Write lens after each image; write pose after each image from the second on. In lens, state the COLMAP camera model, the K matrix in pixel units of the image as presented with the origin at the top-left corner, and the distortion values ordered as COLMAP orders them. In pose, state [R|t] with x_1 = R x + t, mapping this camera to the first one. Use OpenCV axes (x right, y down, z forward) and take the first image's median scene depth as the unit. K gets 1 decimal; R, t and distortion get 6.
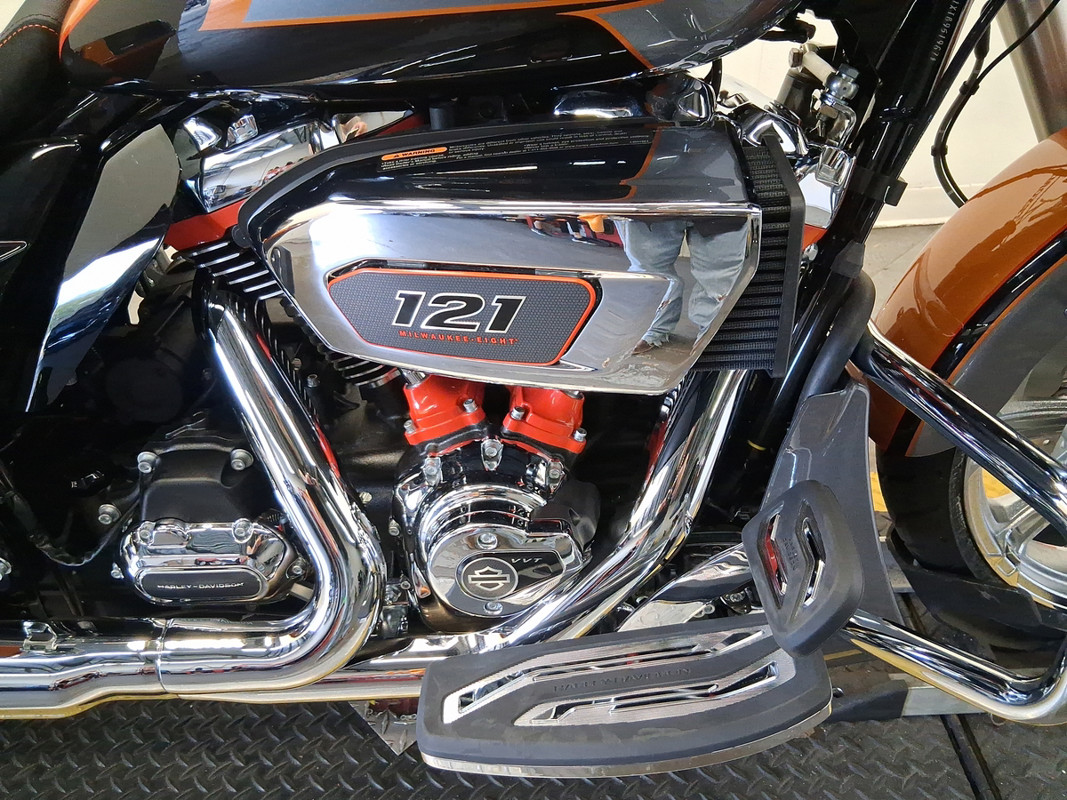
lens RADIAL K [[799.3, 0, 536.2], [0, 799.3, 398.7], [0, 0, 1]] dist [0.041437, -0.108646]
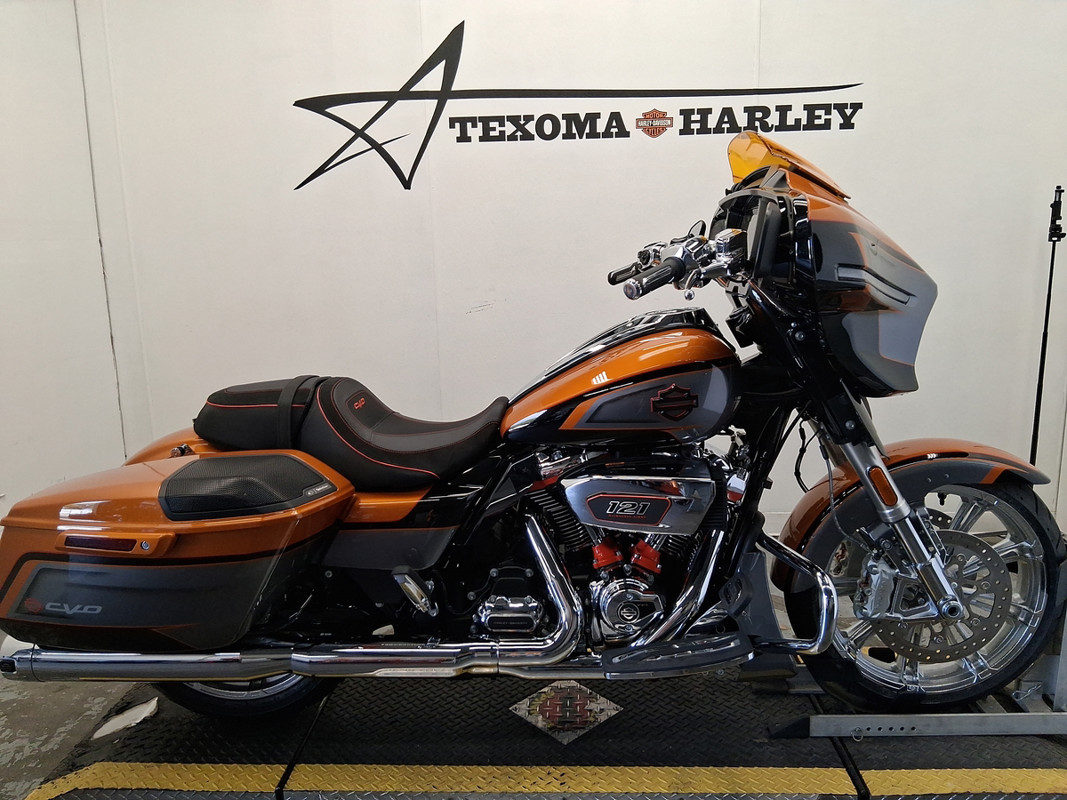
lens RADIAL K [[799.3, 0, 533.2], [0, 799.3, 396.2], [0, 0, 1]] dist [0.041437, -0.108646]
pose [[0.998389, 0.039389, -0.040841, -0.280619], [-0.052568, 0.913009, -0.404538, 0.628798], [0.021354, 0.406033, 0.913609, -1.700468]]
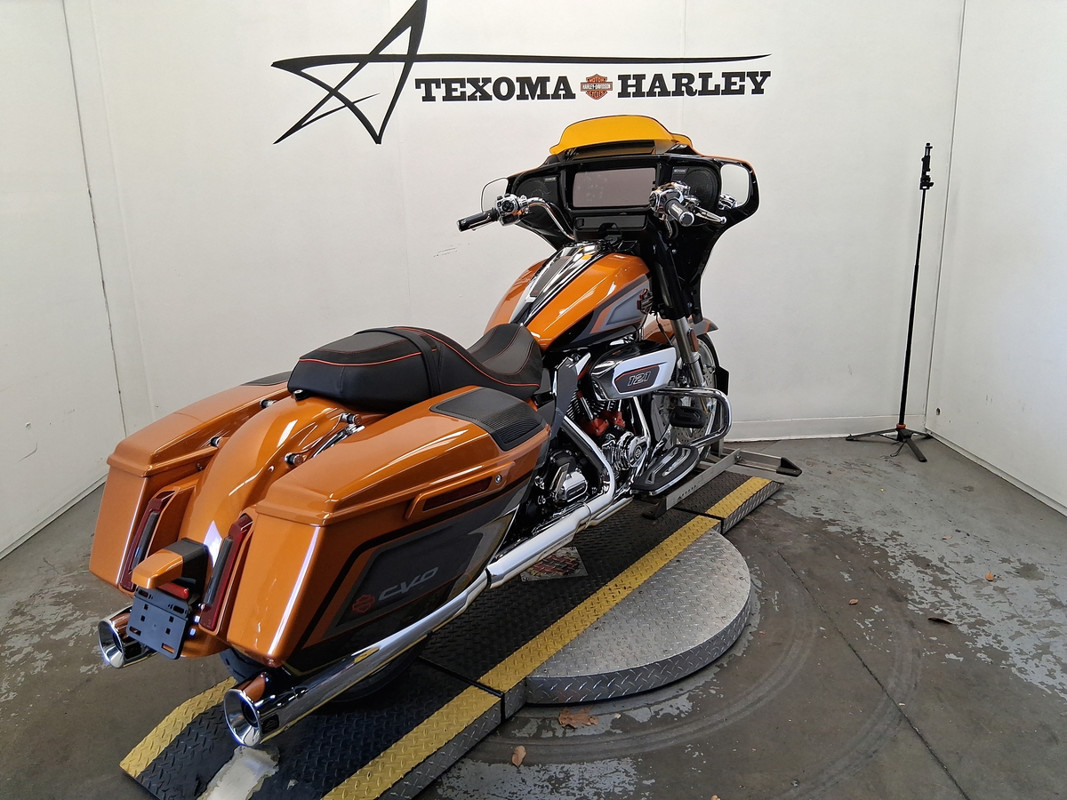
lens RADIAL K [[799.3, 0, 533.2], [0, 799.3, 399.1], [0, 0, 1]] dist [0.041437, -0.108646]
pose [[0.997655, 0.012999, 0.067198, -0.628114], [0.011102, 0.938059, -0.346298, 1.135422], [-0.067537, 0.346232, 0.935715, -2.431234]]
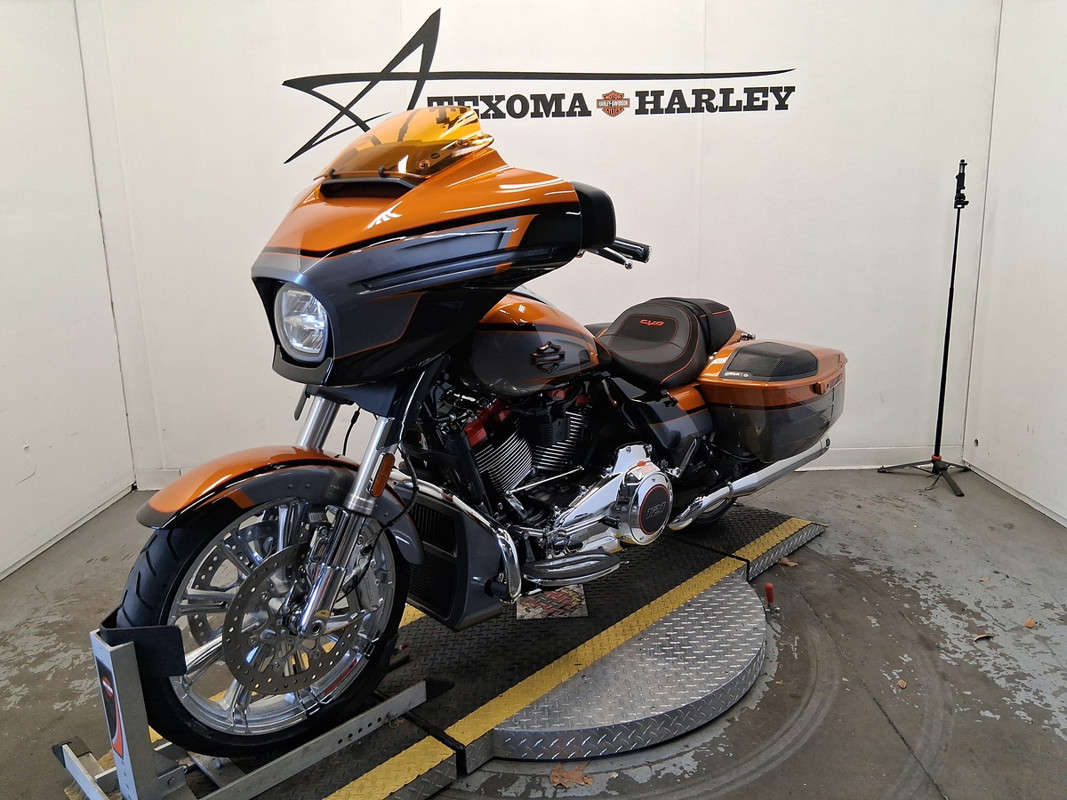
lens RADIAL K [[799.3, 0, 535.1], [0, 799.3, 398.7], [0, 0, 1]] dist [0.041437, -0.108646]
pose [[0.999420, 0.022788, 0.025304, -0.444339], [-0.011620, 0.926700, -0.375623, 1.041676], [-0.032009, 0.375111, 0.926427, -2.220222]]
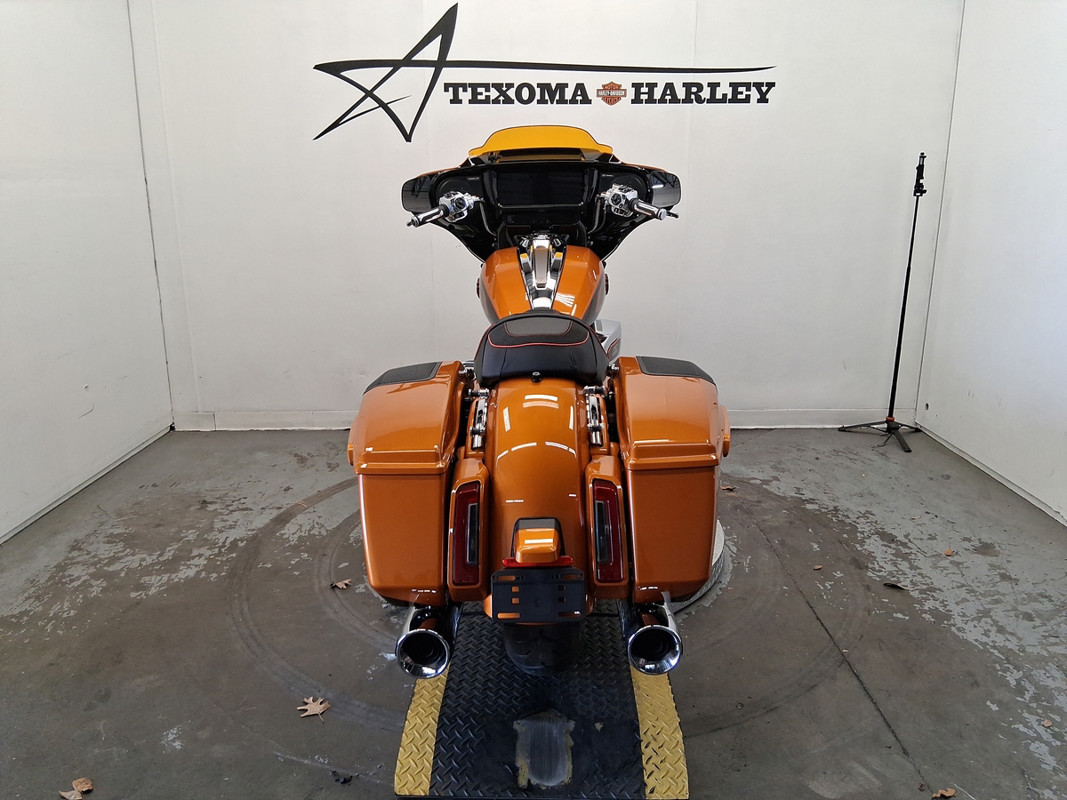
lens RADIAL K [[799.3, 0, 531.2], [0, 799.3, 402.6], [0, 0, 1]] dist [0.041437, -0.108646]
pose [[0.998492, 0.047248, 0.027949, -0.488823], [-0.034952, 0.939768, -0.340022, 1.437471], [-0.042331, 0.338532, 0.940002, -2.868701]]
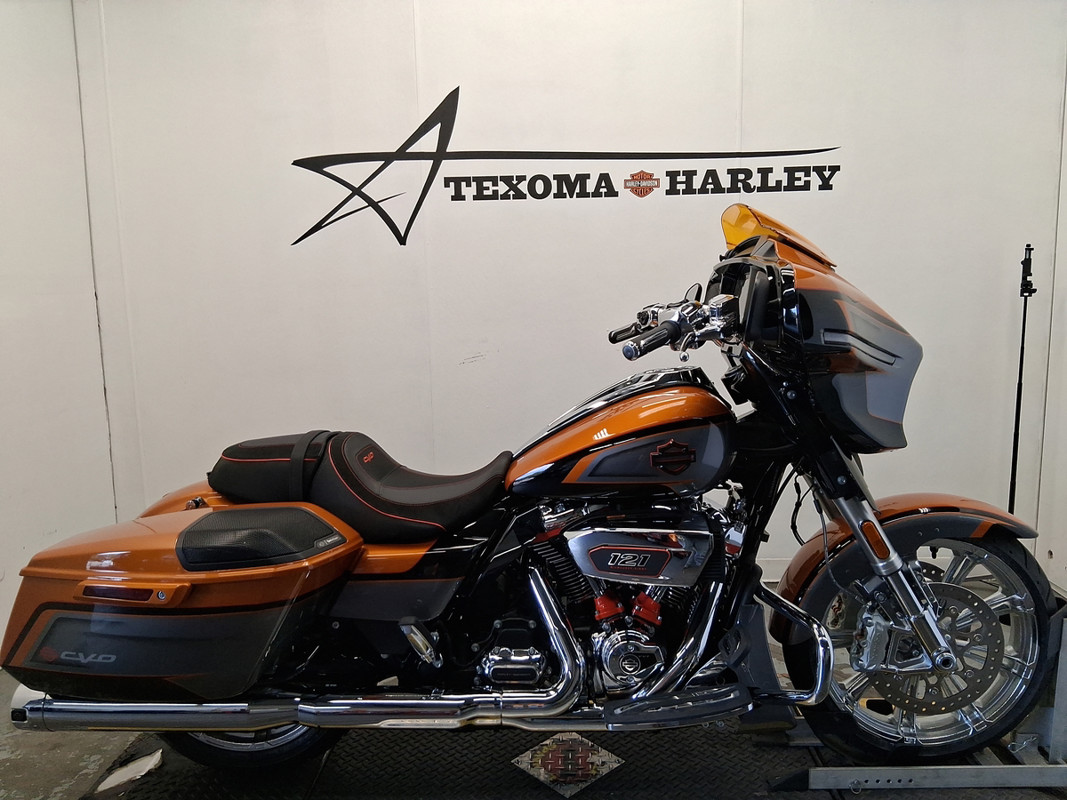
lens RADIAL K [[799.3, 0, 530.9], [0, 799.3, 399.6], [0, 0, 1]] dist [0.041437, -0.108646]
pose [[0.999098, 0.036826, -0.021137, -0.359928], [-0.042405, 0.890753, -0.452504, 0.649820], [0.002164, 0.452993, 0.891512, -1.823228]]
